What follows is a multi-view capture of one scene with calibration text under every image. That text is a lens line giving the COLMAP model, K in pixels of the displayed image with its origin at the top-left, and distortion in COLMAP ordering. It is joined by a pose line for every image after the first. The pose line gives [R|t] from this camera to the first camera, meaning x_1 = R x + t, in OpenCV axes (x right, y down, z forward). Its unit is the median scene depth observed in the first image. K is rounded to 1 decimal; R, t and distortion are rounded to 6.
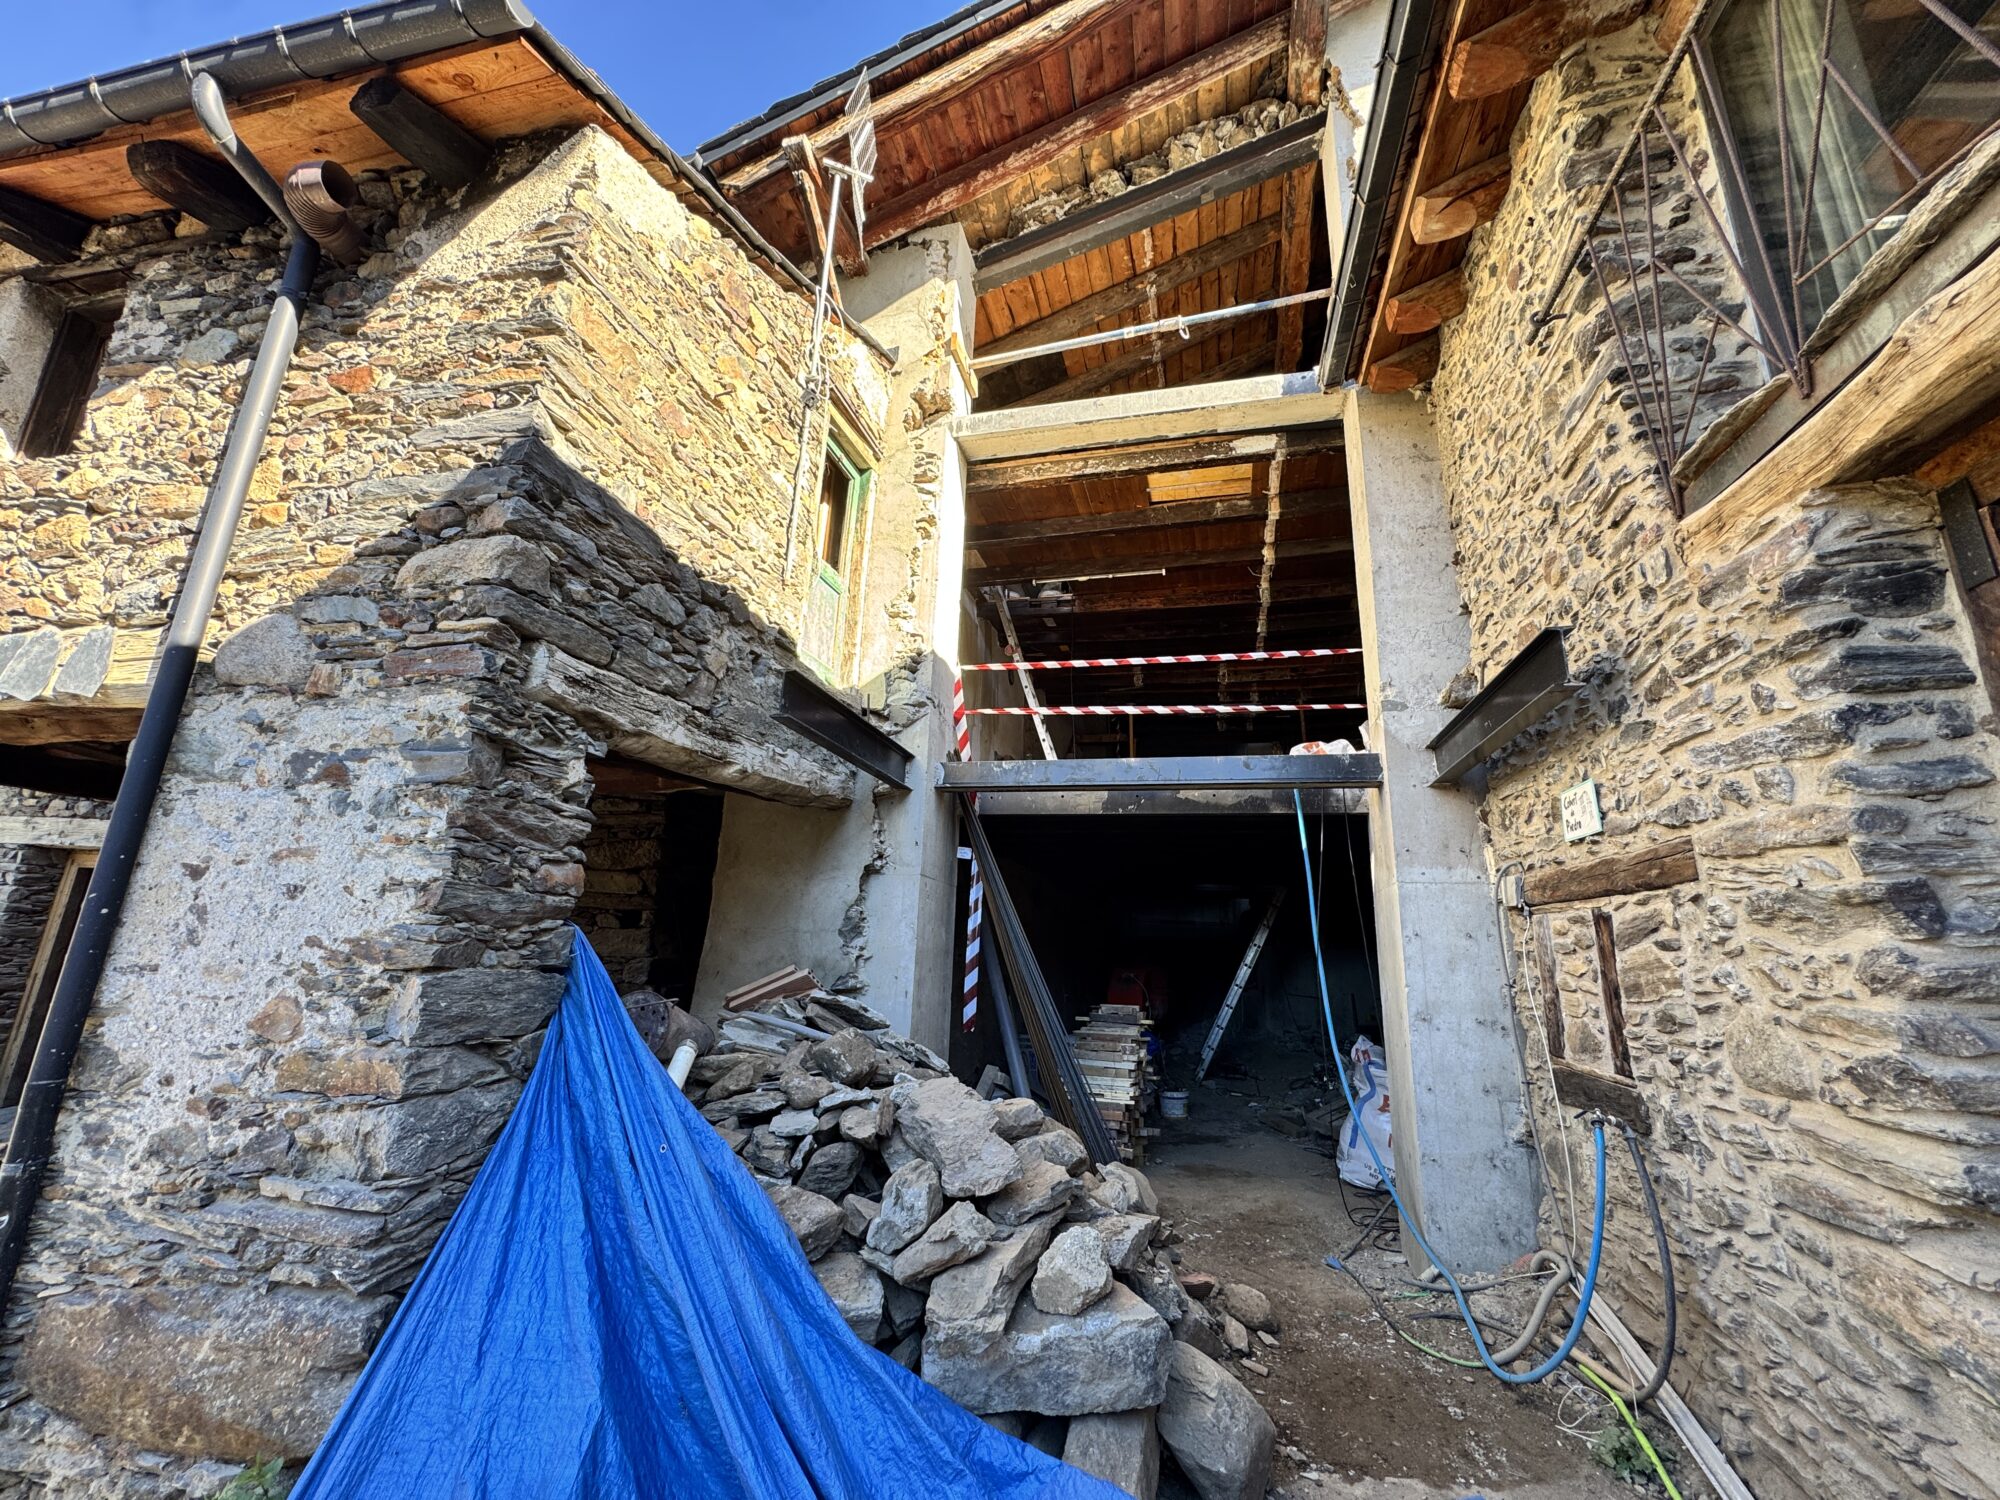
lens RADIAL K [[803.6, 0, 1000.0], [0, 803.6, 750.0], [0, 0, 1]] dist [-0.005813, 0.000539]
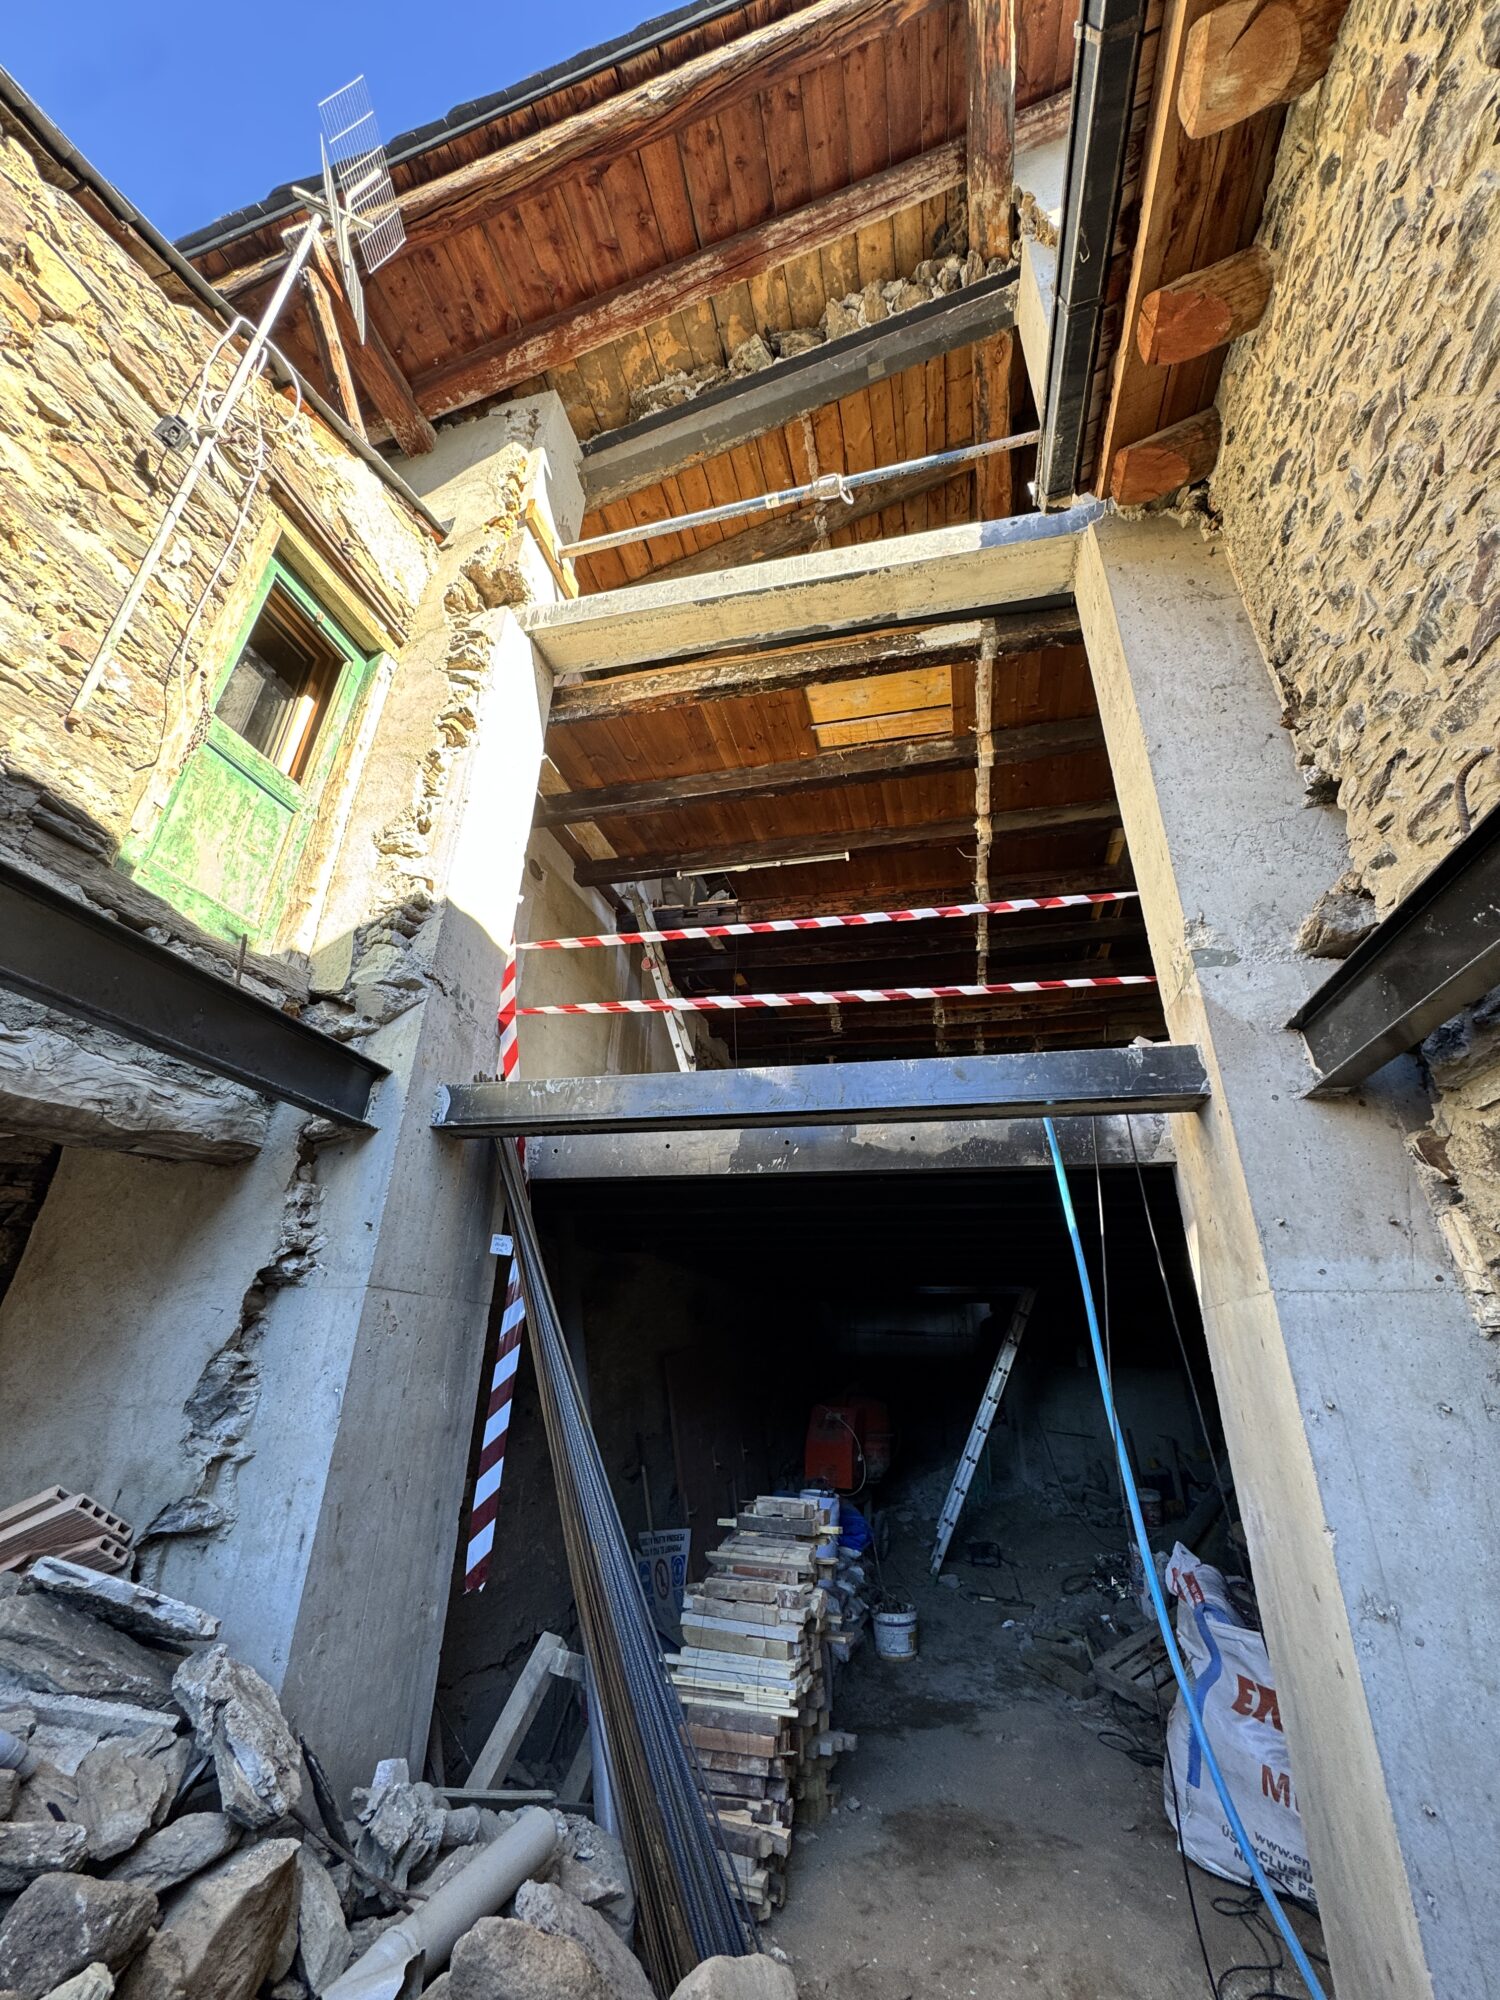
lens RADIAL K [[803.6, 0, 754.2], [0, 803.6, 995.8], [0, 0, 1]] dist [-0.005813, 0.000539]
pose [[0.999588, -0.005370, 0.028180, 0.123244], [0.010309, 0.983948, -0.178158, 0.053087], [-0.026771, 0.178375, 0.983598, 0.368899]]
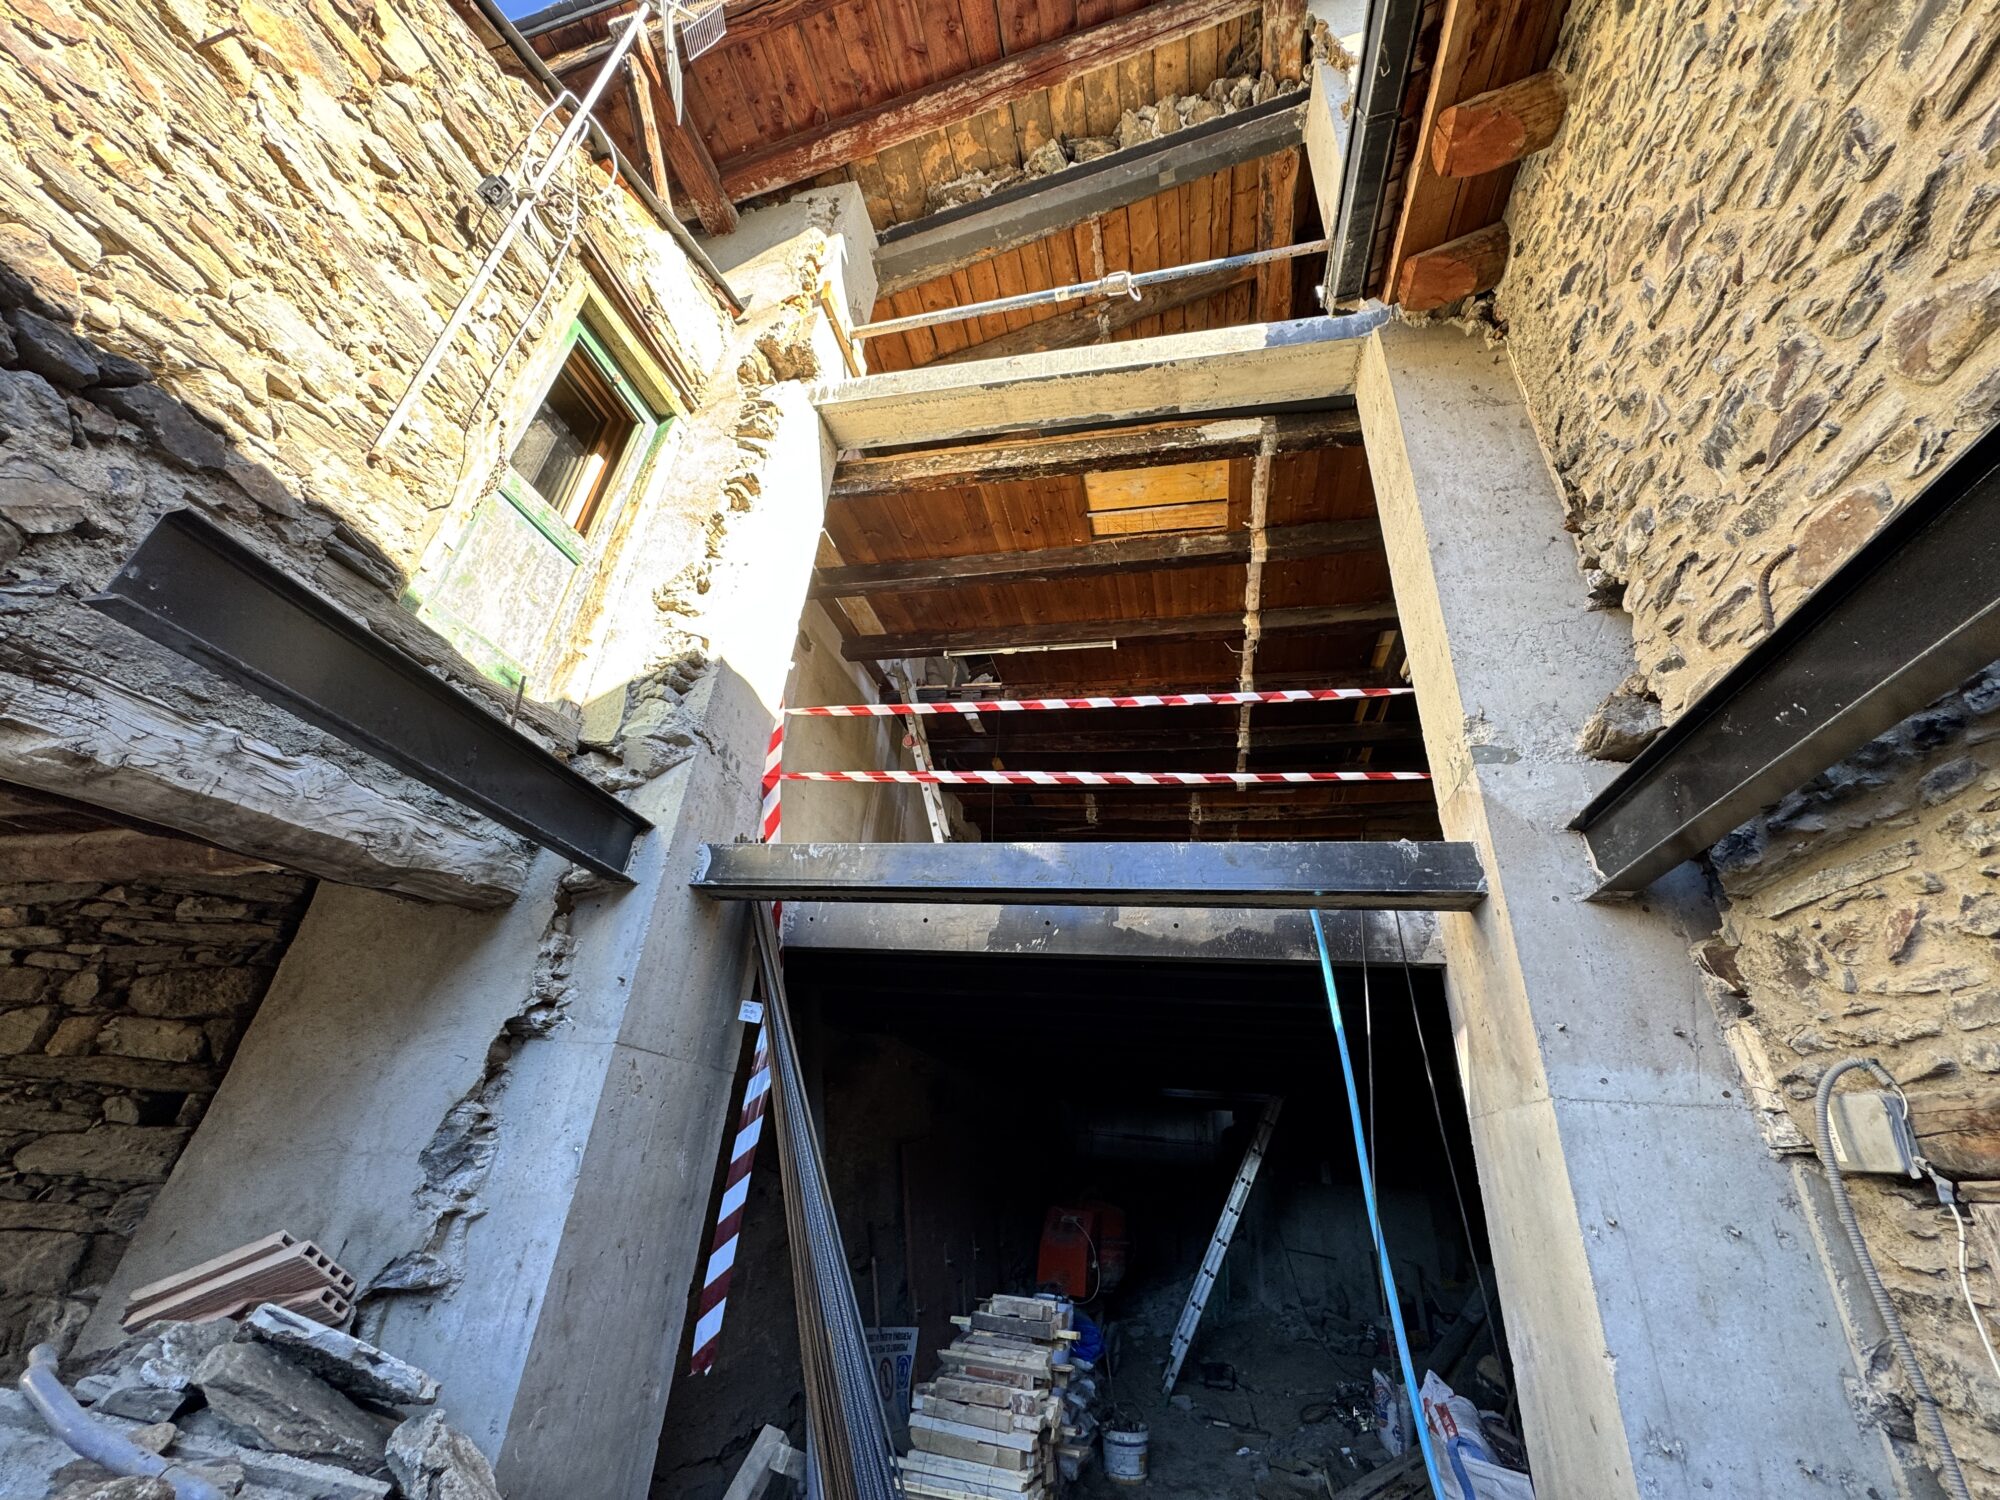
lens RADIAL K [[803.1, 0, 998.7], [0, 803.1, 746.1], [0, 0, 1]] dist [-0.005761, 0.000032]
pose [[0.998506, 0.051079, 0.019396, 0.110836], [-0.045322, 0.972579, -0.228113, 0.063589], [-0.030516, 0.226893, 0.973441, 0.375302]]
